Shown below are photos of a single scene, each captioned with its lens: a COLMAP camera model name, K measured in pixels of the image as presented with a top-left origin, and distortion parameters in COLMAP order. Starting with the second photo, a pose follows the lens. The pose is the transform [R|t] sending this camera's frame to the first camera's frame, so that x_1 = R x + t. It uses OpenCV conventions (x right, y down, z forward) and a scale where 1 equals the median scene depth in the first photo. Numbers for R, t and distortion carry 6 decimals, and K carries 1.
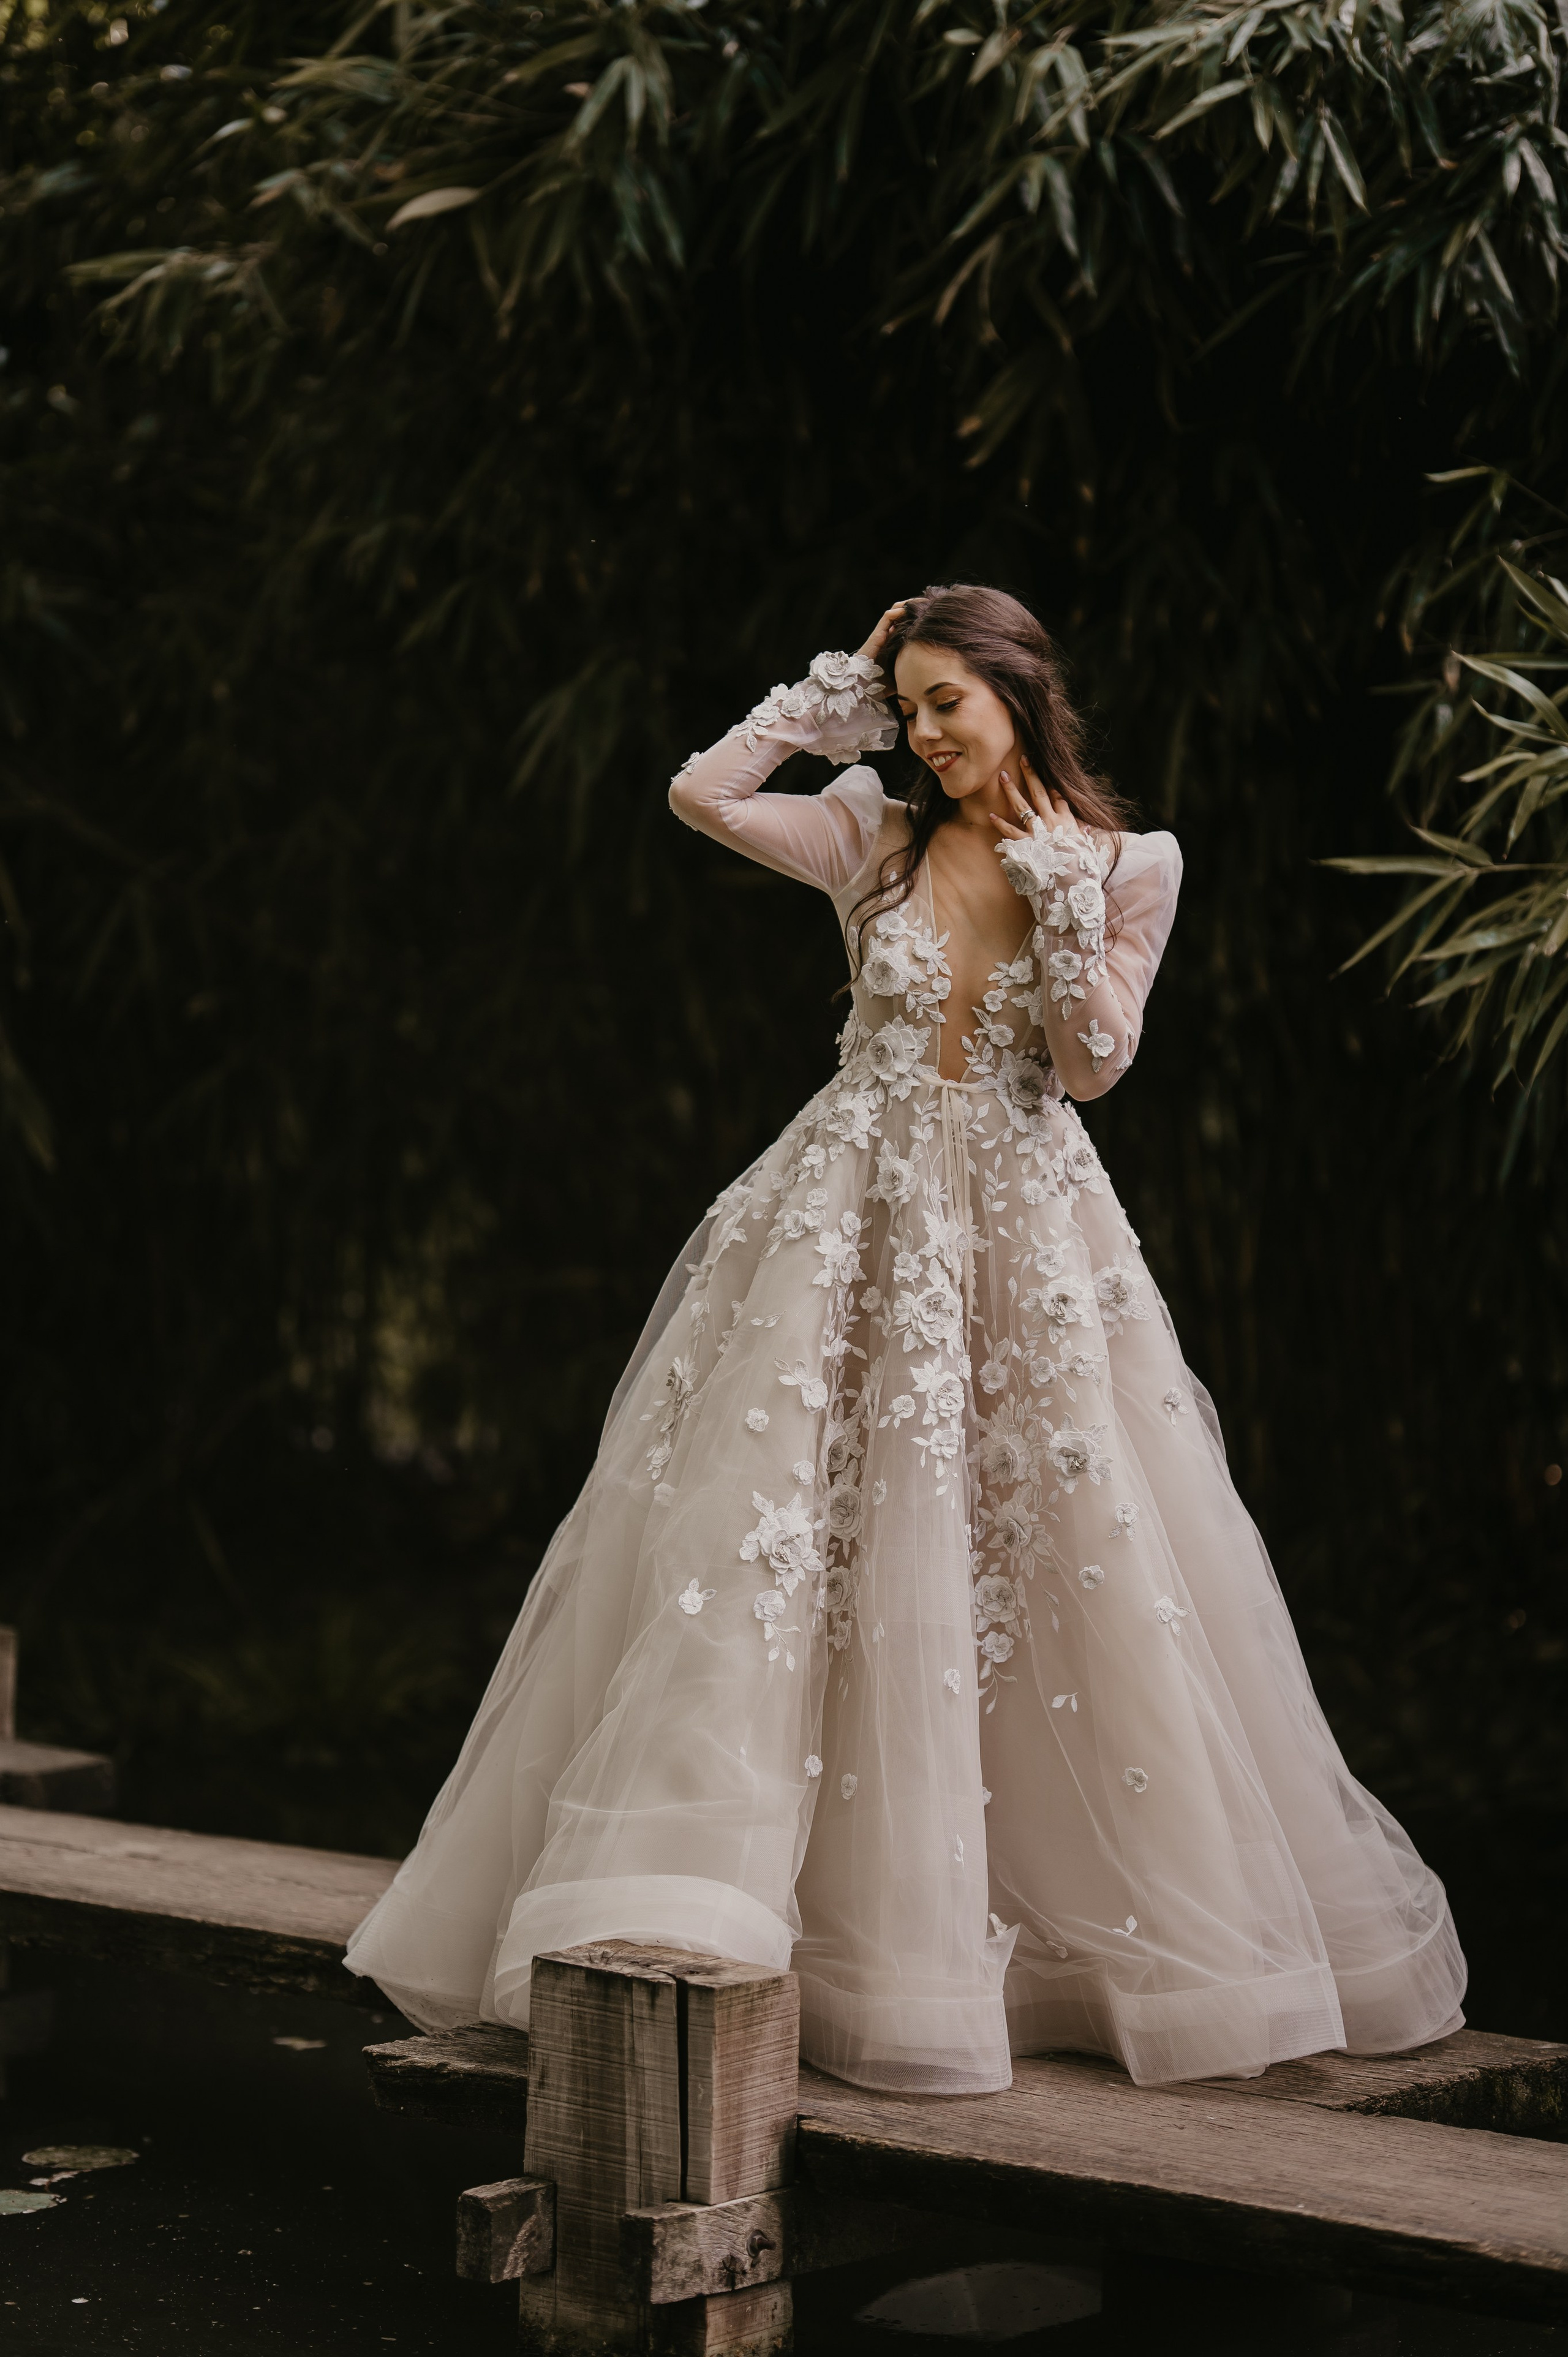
lens RADIAL K [[7075.3, 0, 790.4], [0, 7075.3, 1174.9], [0, 0, 1]] dist [0.038844, 0.000000]
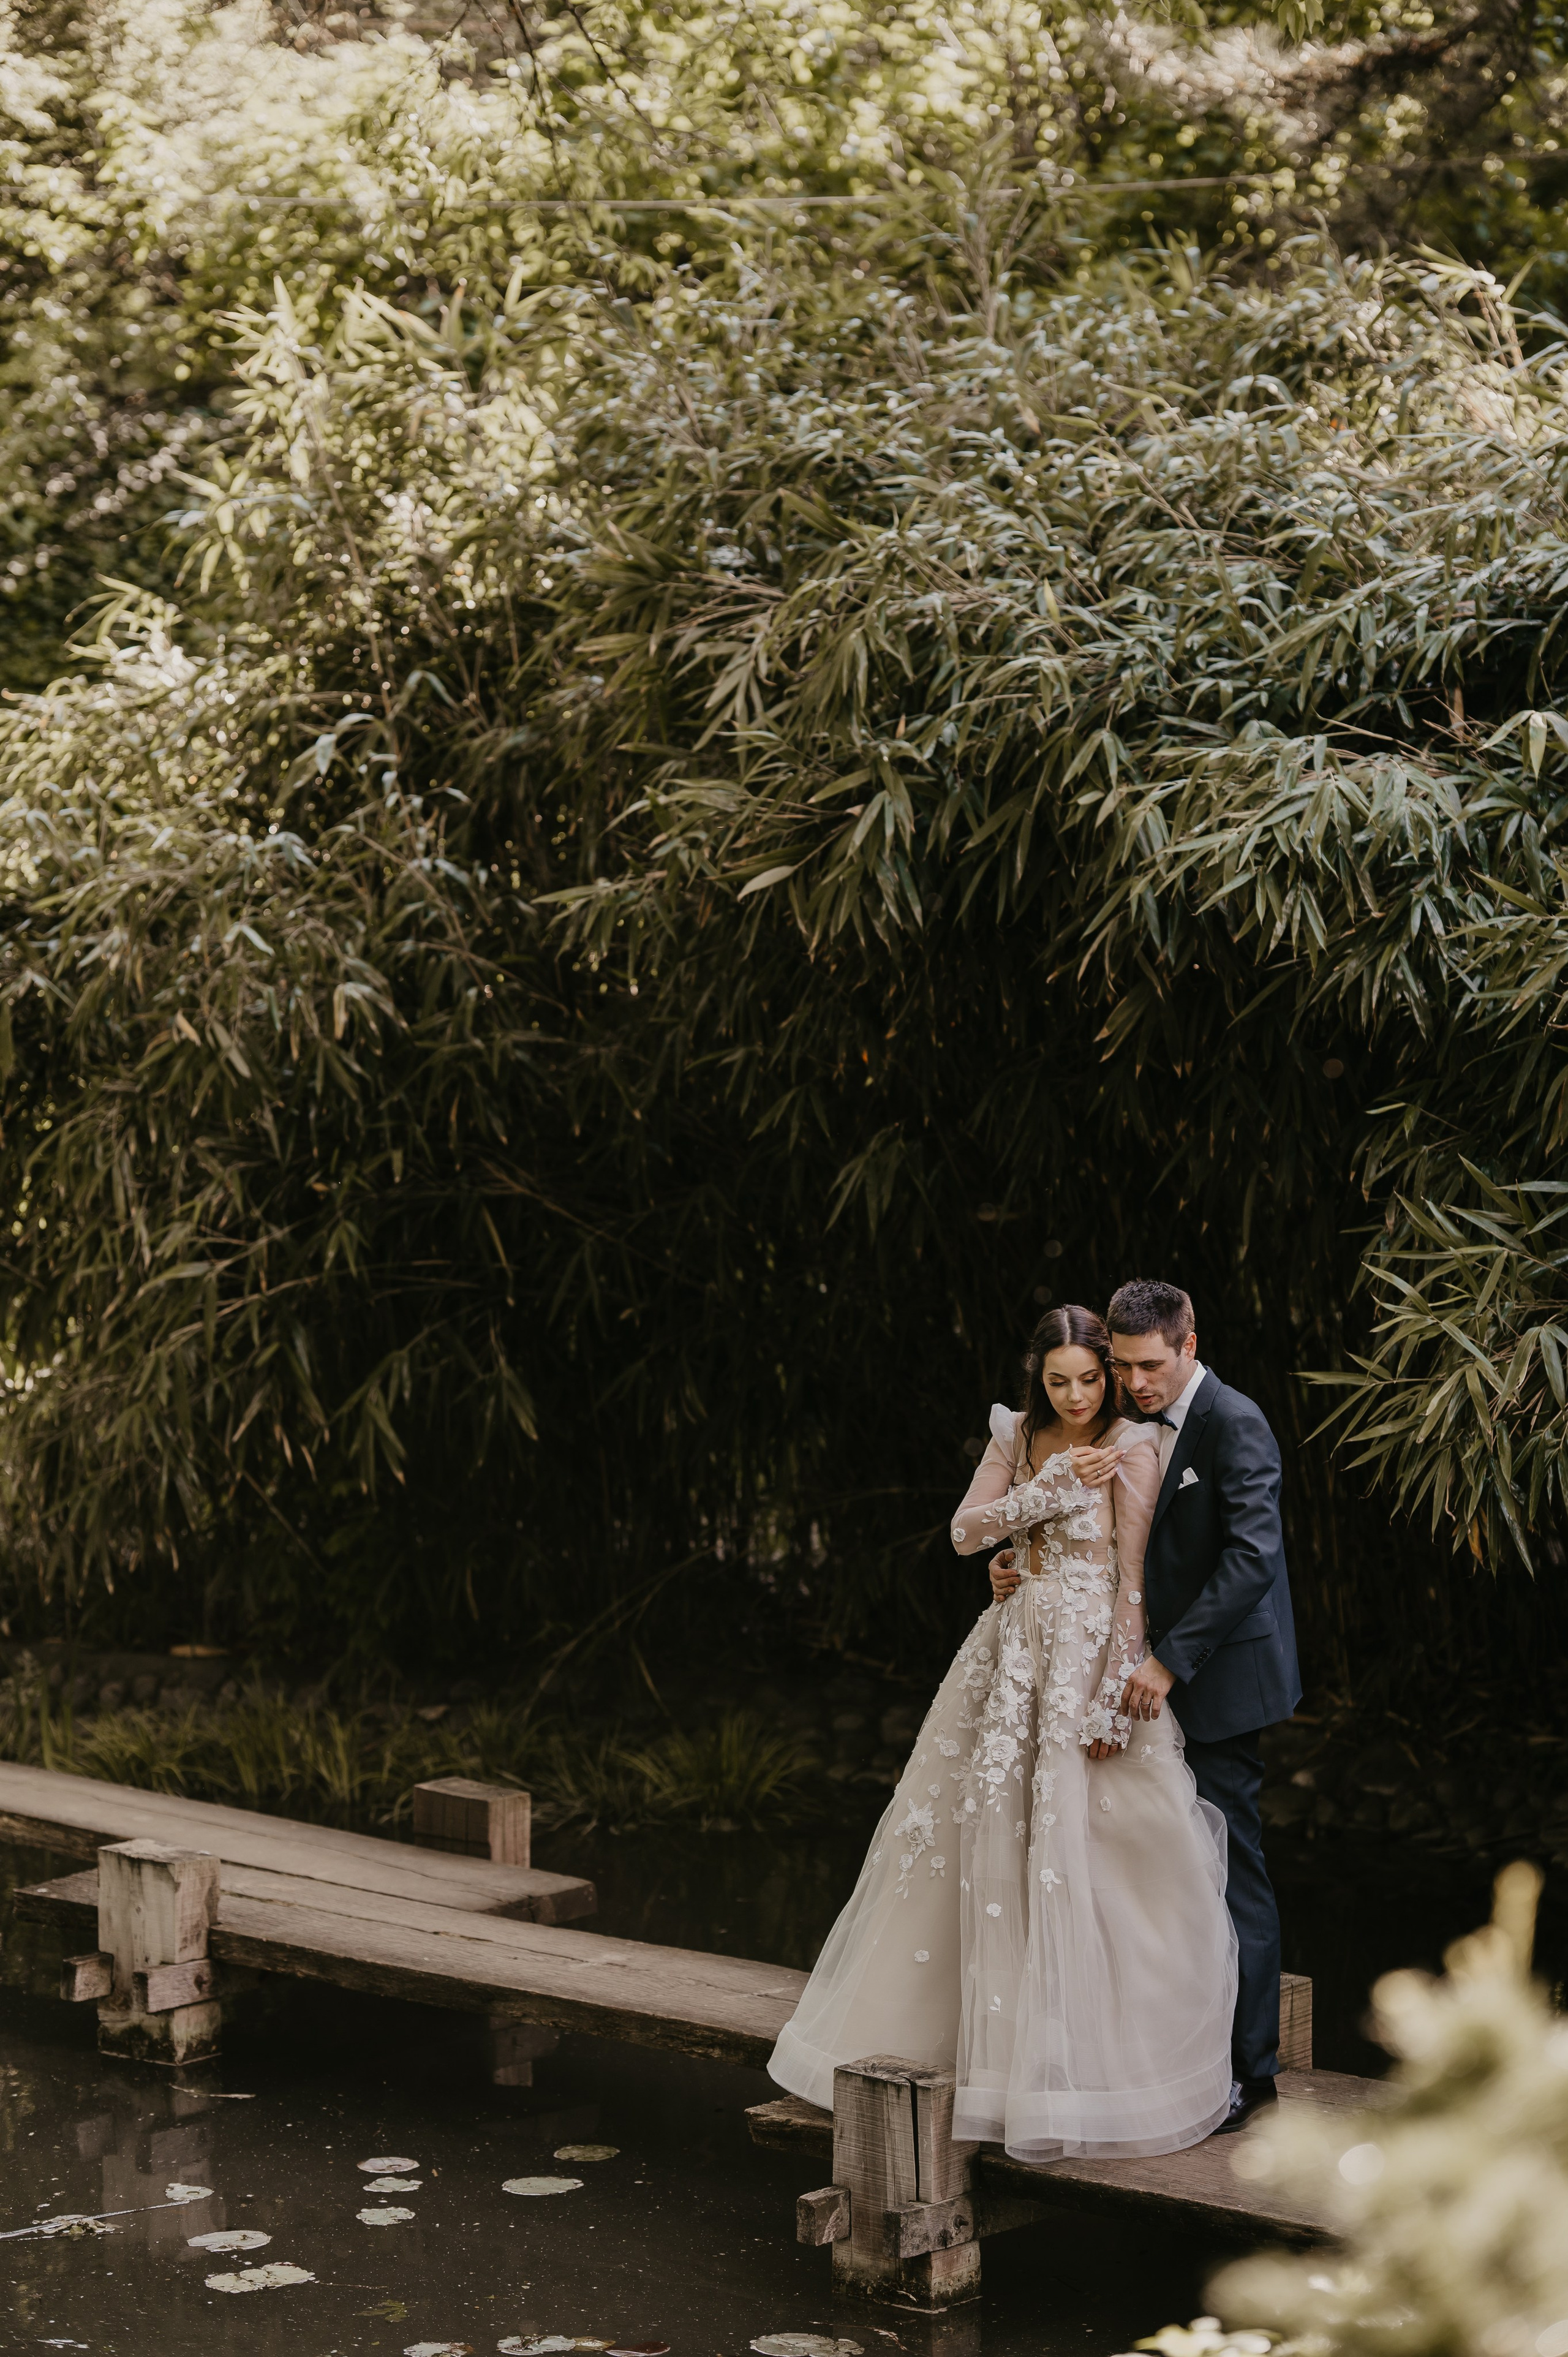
lens RADIAL K [[7075.3, 0, 780.2], [0, 7075.3, 1182.0], [0, 0, 1]] dist [0.038844, 0.000000]
pose [[0.997889, -0.024739, -0.060050, 0.051680], [0.027596, 0.998502, 0.047238, -0.162440], [0.058792, -0.048796, 0.997077, -0.648167]]
